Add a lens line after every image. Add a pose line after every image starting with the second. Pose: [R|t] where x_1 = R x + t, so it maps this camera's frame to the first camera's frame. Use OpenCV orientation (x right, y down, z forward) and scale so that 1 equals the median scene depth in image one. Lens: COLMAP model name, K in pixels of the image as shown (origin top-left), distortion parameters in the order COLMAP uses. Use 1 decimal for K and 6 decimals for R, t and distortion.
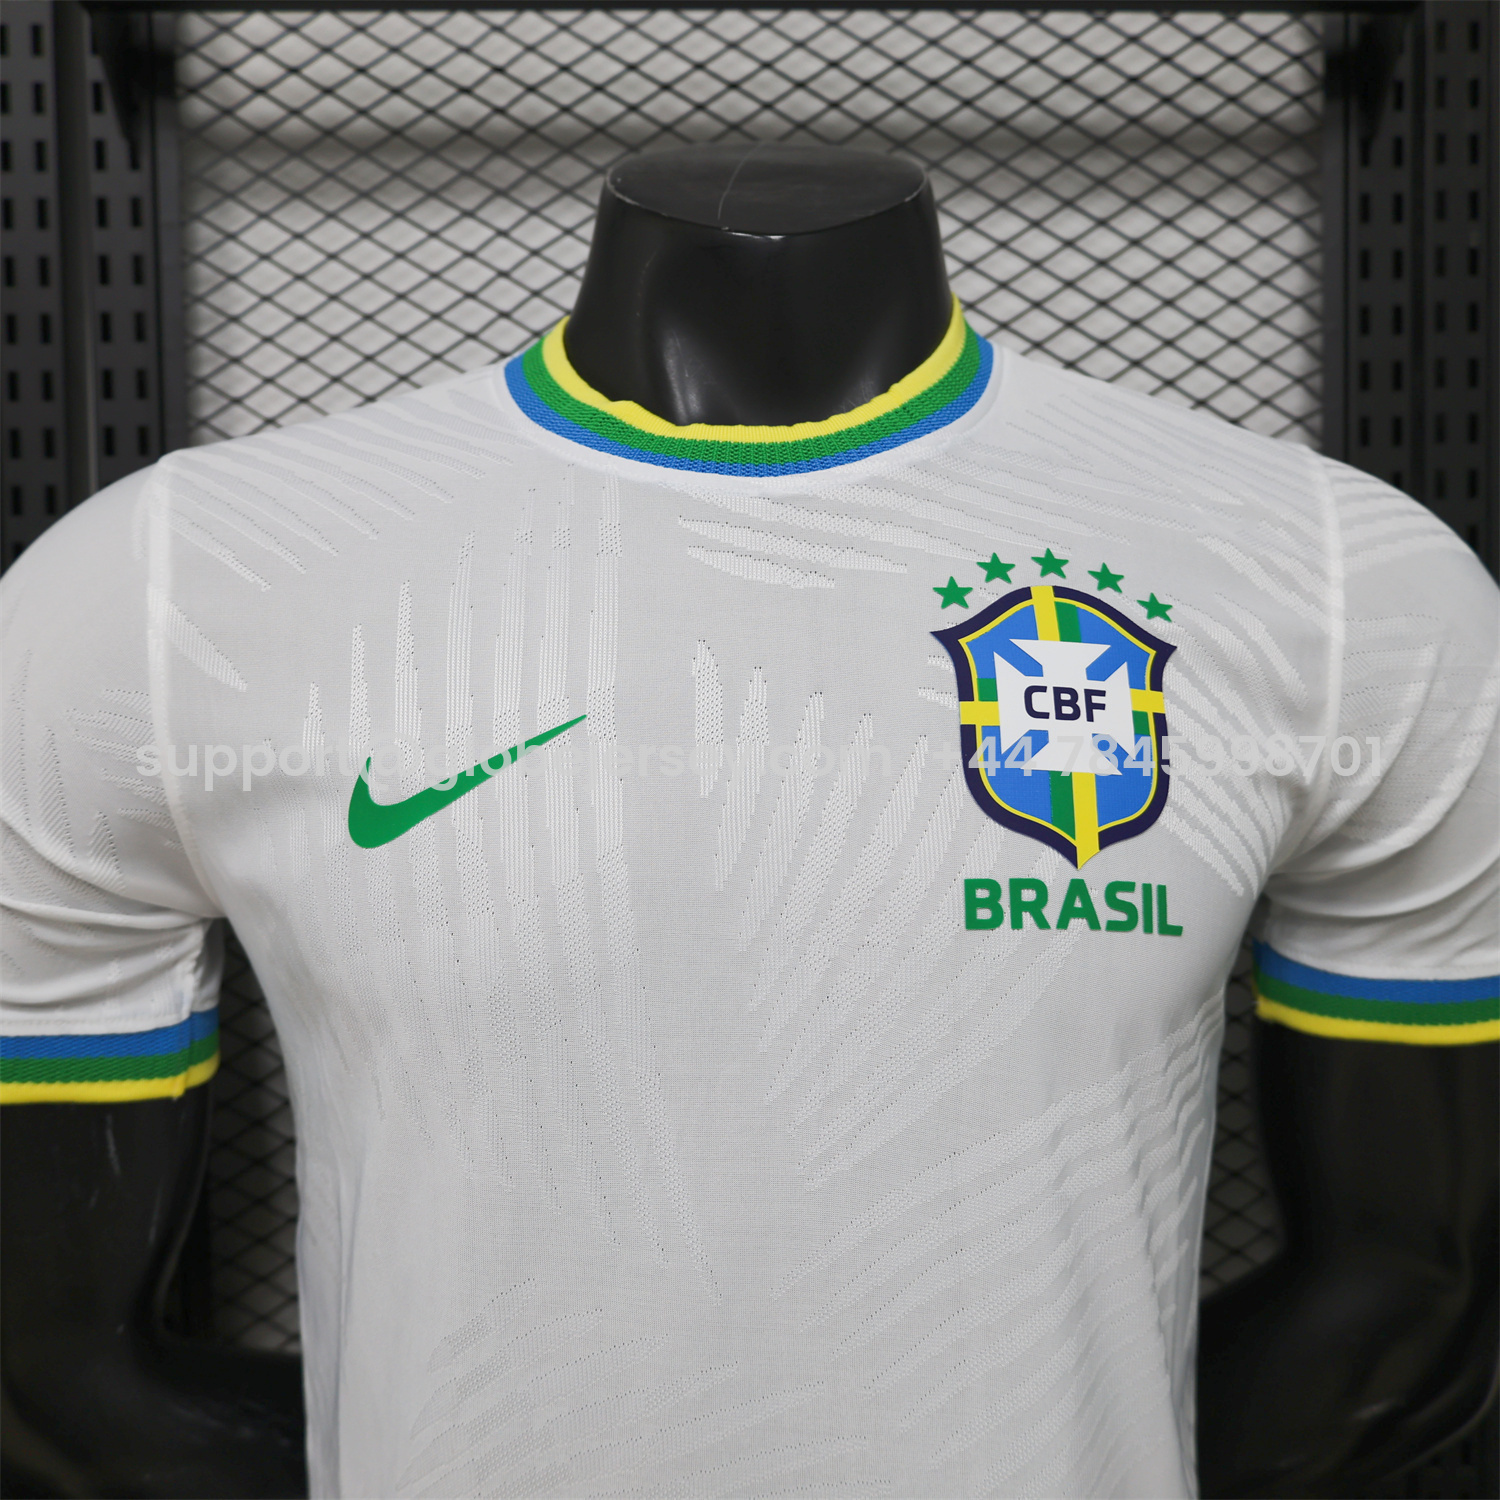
lens RADIAL K [[1553.7, 0, 750.0], [0, 1553.7, 750.0], [0, 0, 1]] dist [-0.001757, 0.008138]
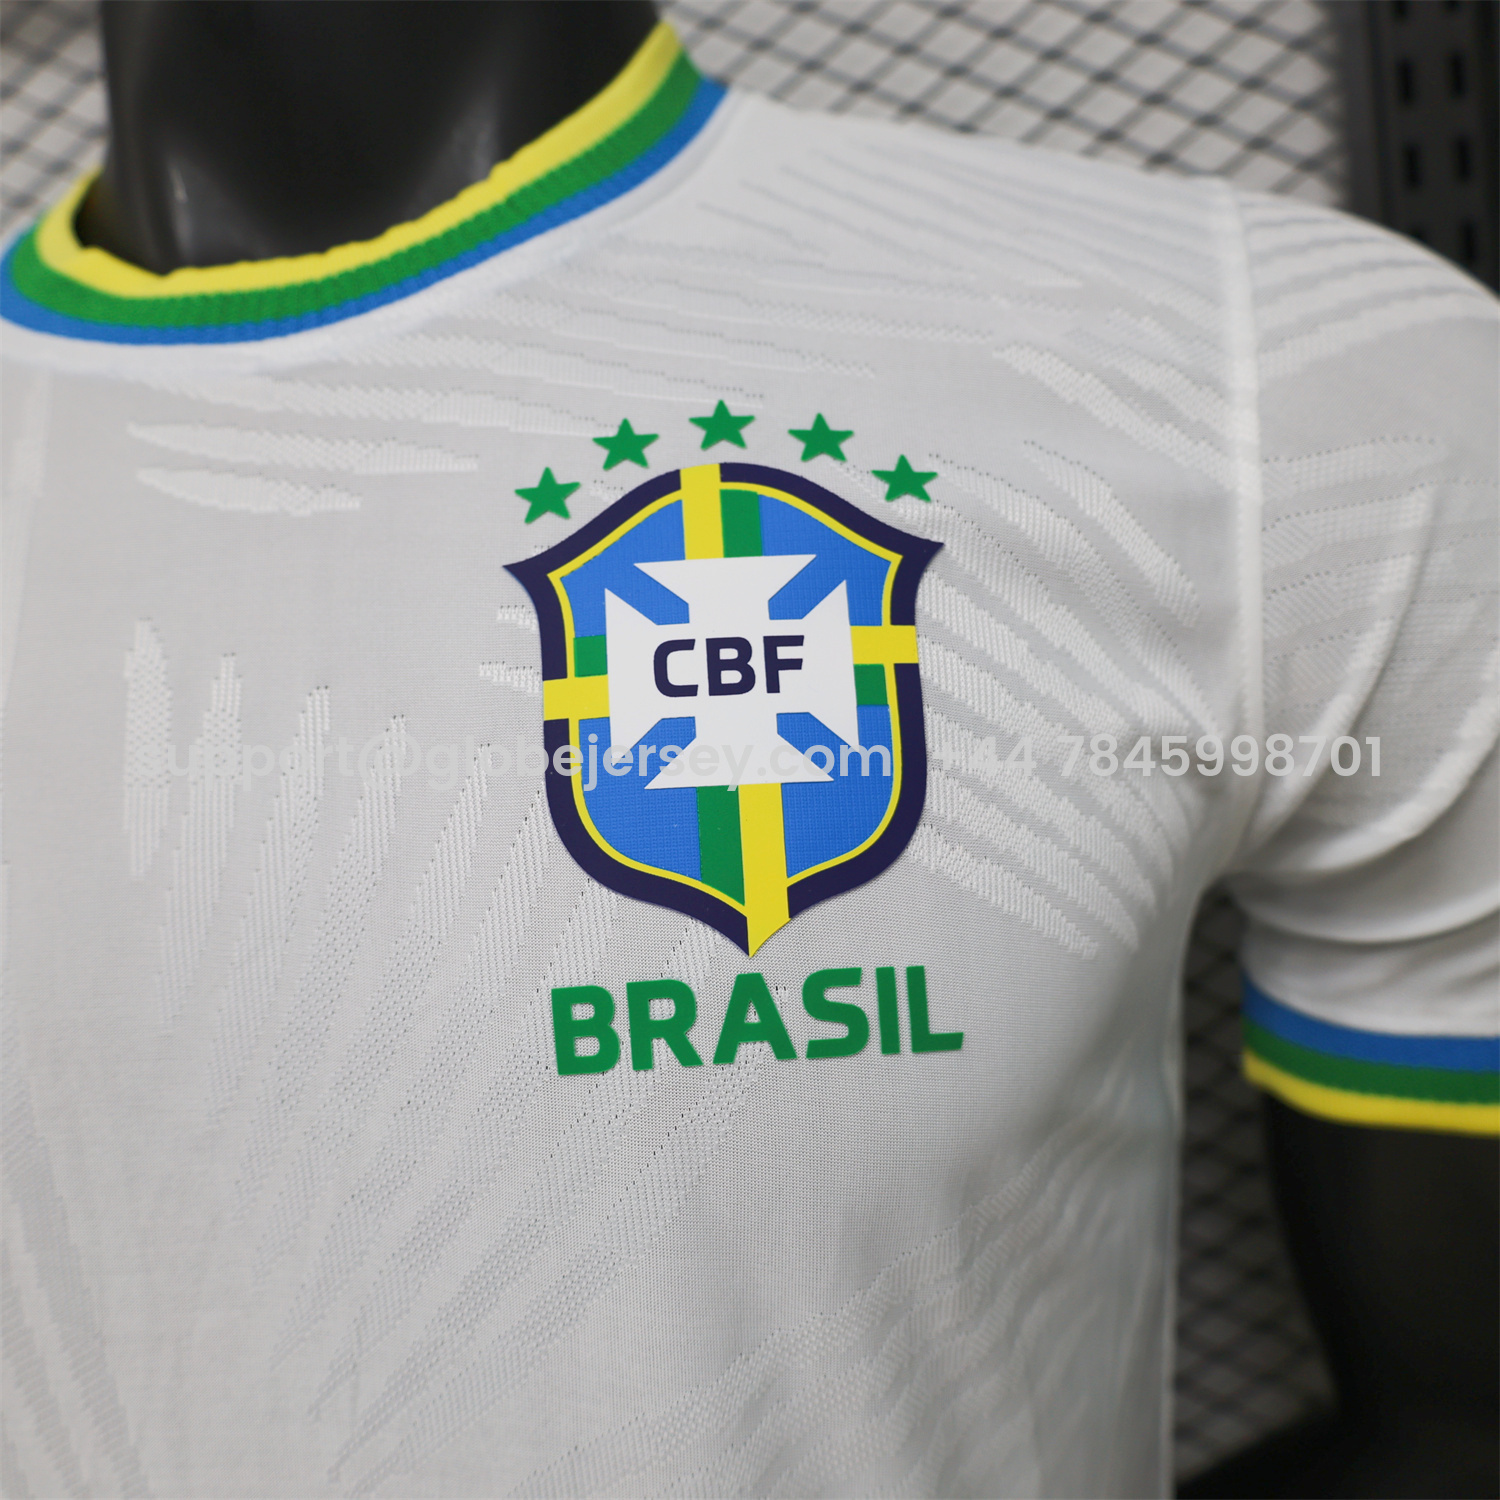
lens RADIAL K [[1553.7, 0, 750.0], [0, 1553.7, 750.0], [0, 0, 1]] dist [-0.001757, 0.008138]
pose [[0.984832, -0.087134, -0.150045, 0.287467], [0.096597, 0.993692, 0.056966, -0.030056], [0.144135, -0.070596, 0.987037, 0.414195]]
